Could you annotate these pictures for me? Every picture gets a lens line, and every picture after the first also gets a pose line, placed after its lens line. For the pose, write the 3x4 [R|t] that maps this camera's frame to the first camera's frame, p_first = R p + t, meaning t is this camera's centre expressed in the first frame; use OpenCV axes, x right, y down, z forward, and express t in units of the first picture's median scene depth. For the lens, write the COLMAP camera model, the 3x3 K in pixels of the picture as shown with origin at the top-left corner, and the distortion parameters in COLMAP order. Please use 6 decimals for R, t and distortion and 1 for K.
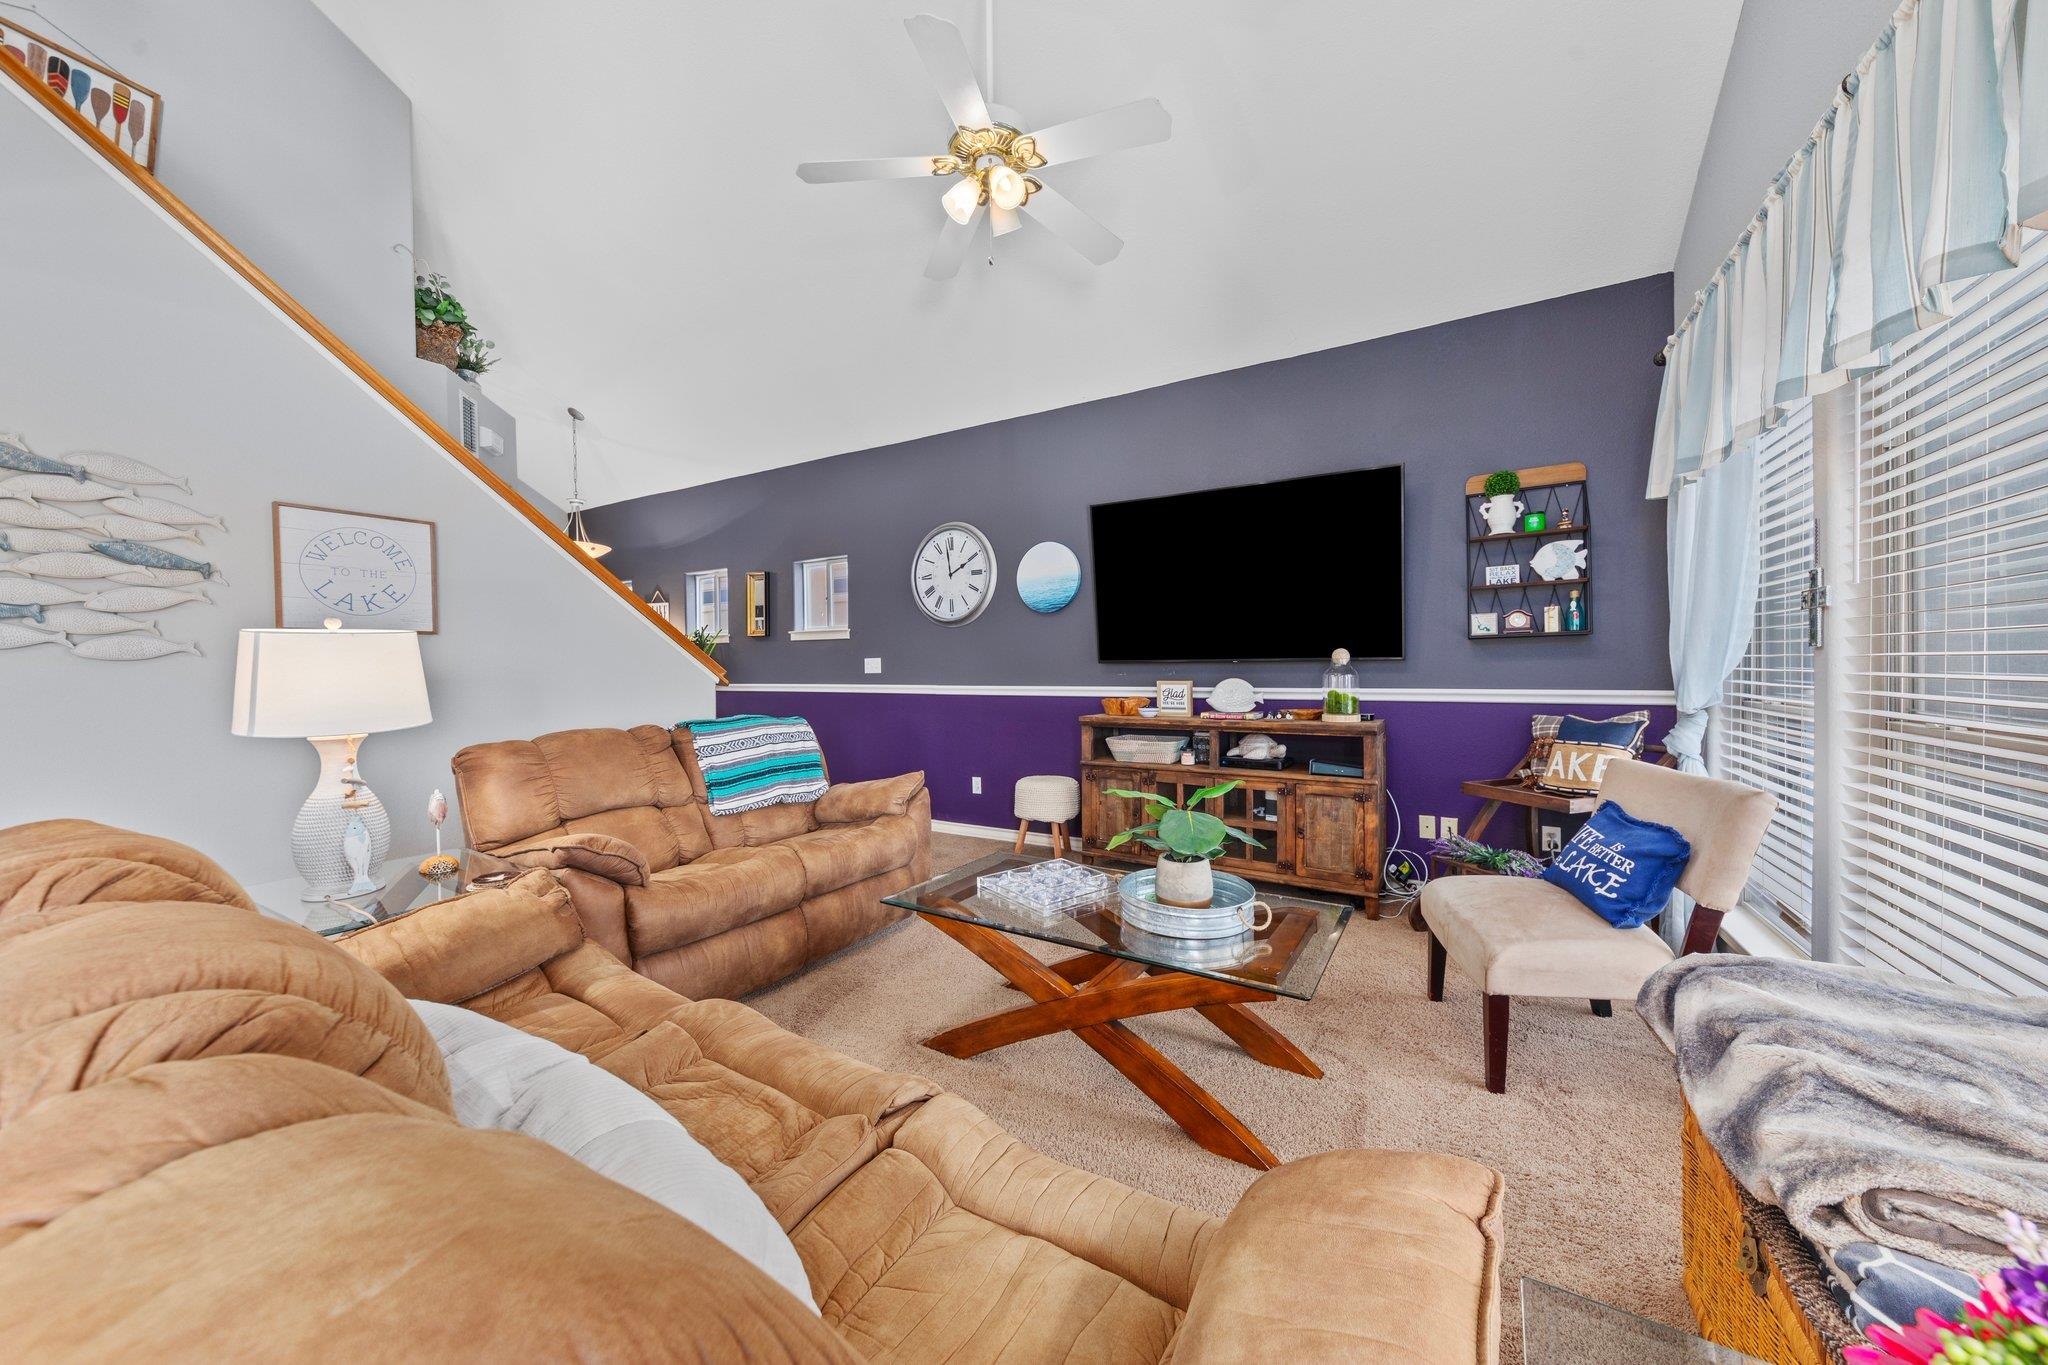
lens RADIAL K [[707.1, 0, 1032.0], [0, 707.1, 677.8], [0, 0, 1]] dist [-0.000743, -0.000443]
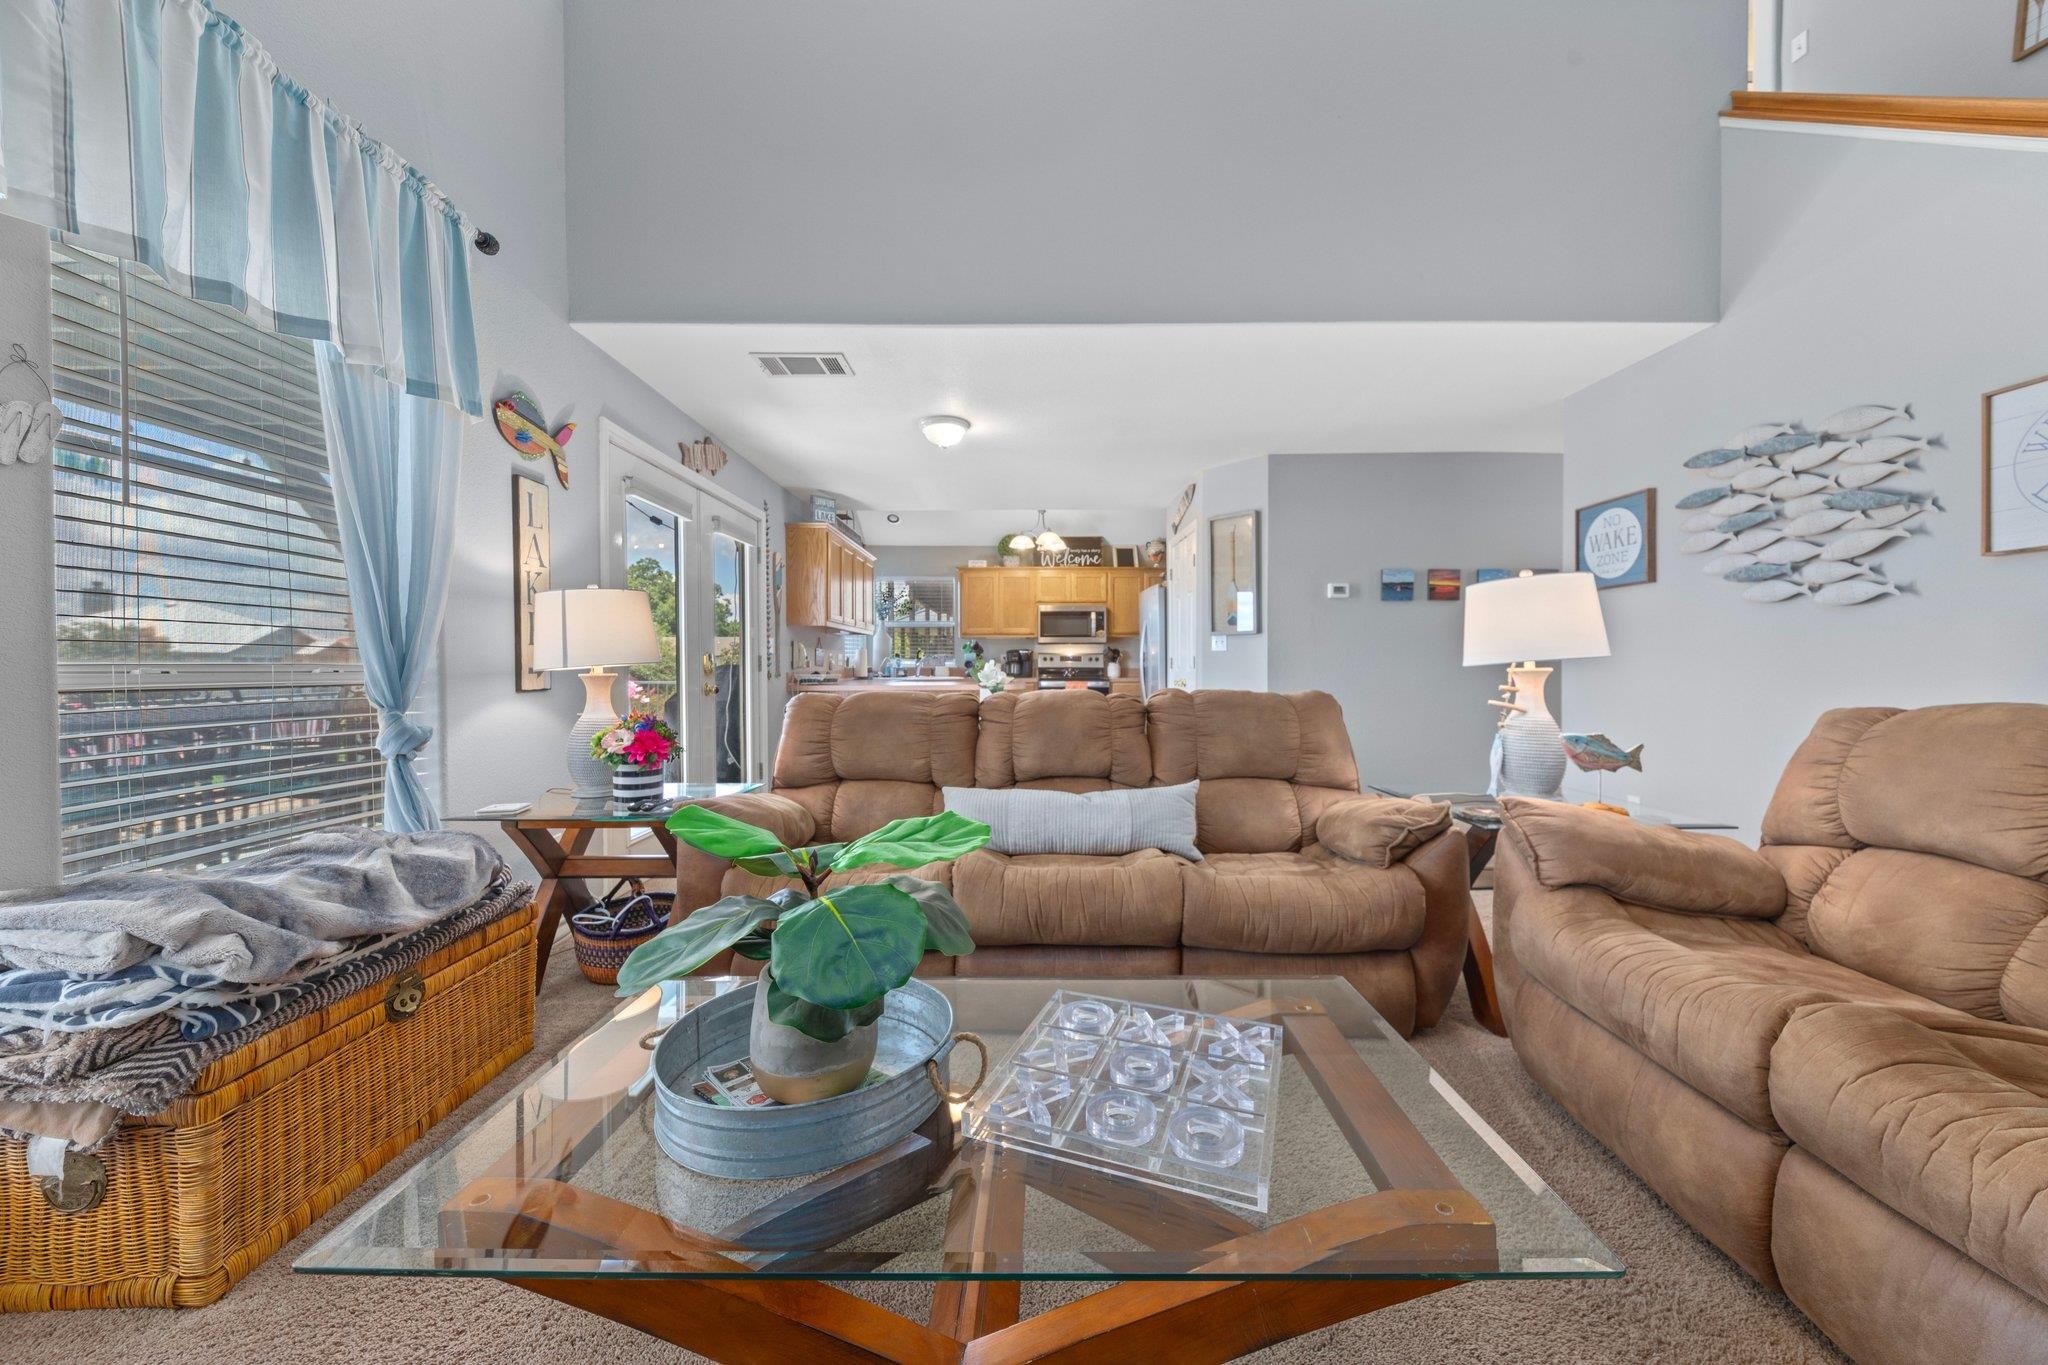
lens RADIAL K [[714.2, 0, 1024.0], [0, 714.2, 682.5], [0, 0, 1]] dist [-0.000407, -0.003211]
pose [[-0.865276, 0.015885, -0.501045, 0.289224], [-0.005740, 0.999118, 0.041588, 0.051271], [0.501264, 0.038861, -0.864422, 1.286004]]
